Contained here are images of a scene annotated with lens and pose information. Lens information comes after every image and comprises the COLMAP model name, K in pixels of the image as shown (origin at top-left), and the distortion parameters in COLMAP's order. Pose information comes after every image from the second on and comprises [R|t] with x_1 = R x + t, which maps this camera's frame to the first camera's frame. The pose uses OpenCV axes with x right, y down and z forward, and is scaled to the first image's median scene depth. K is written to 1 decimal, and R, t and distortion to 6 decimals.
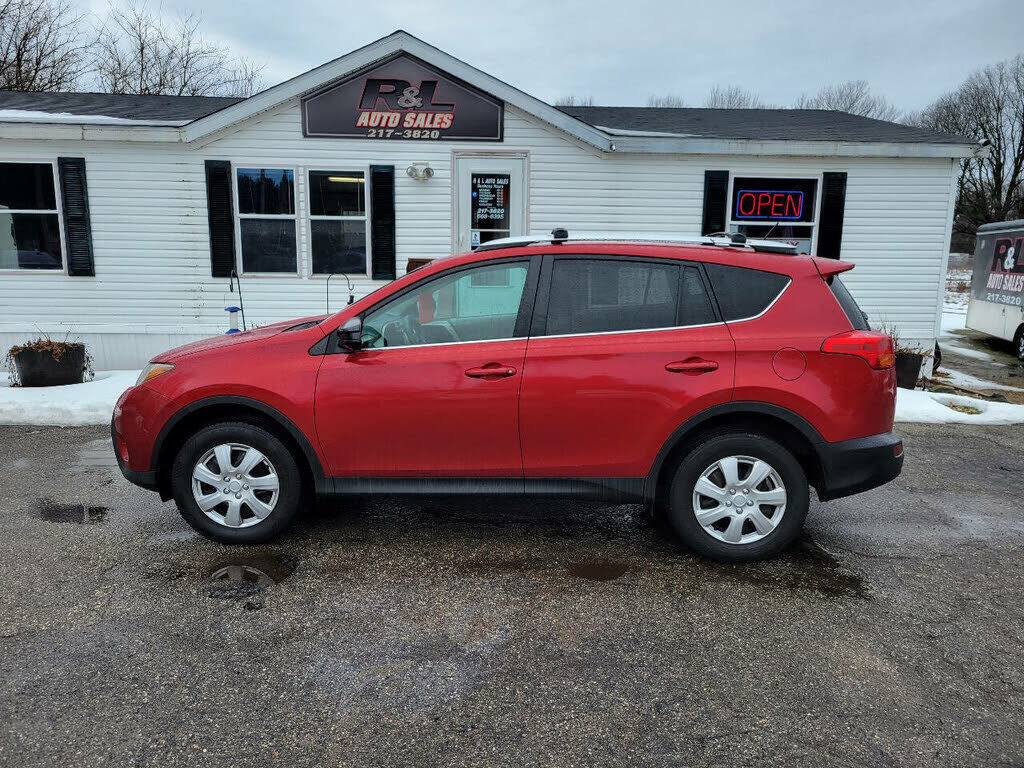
lens RADIAL K [[797.8, 0, 508.0], [0, 797.8, 387.4], [0, 0, 1]] dist [0.071258, -0.049767]
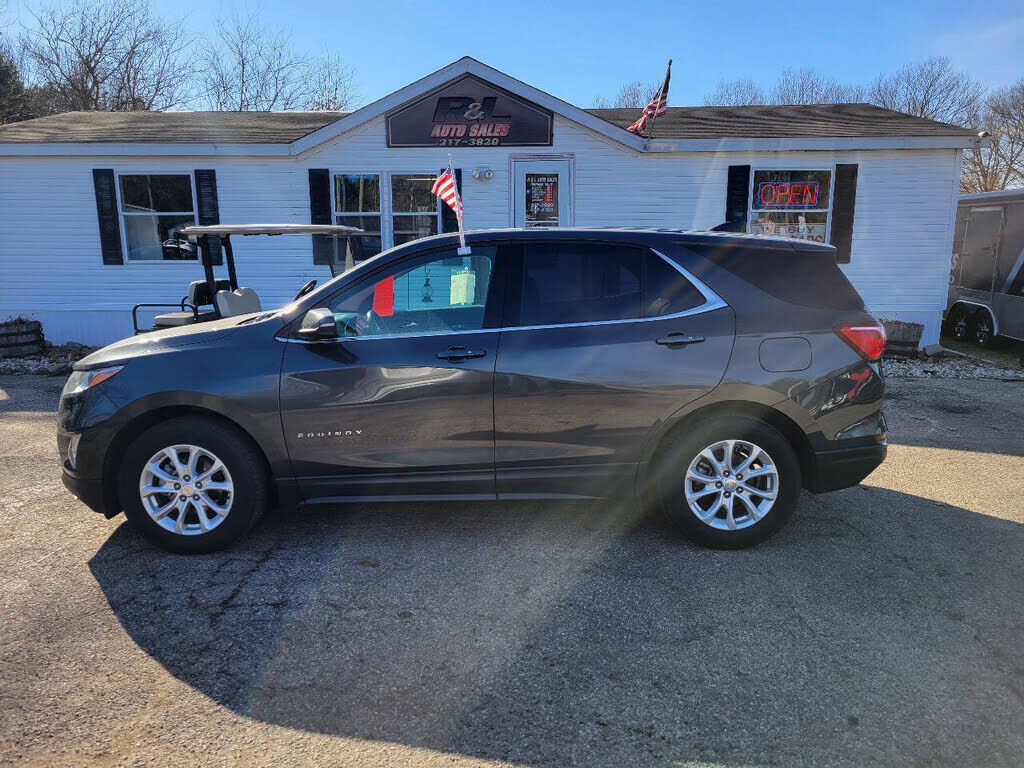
lens RADIAL K [[797.8, 0, 492.7], [0, 797.8, 388.7], [0, 0, 1]] dist [0.071258, -0.049767]
pose [[0.995339, 0.002869, -0.096391, 0.021112], [-0.001306, 0.999867, 0.016267, 0.031557], [0.096425, -0.016065, 0.995211, -0.188710]]
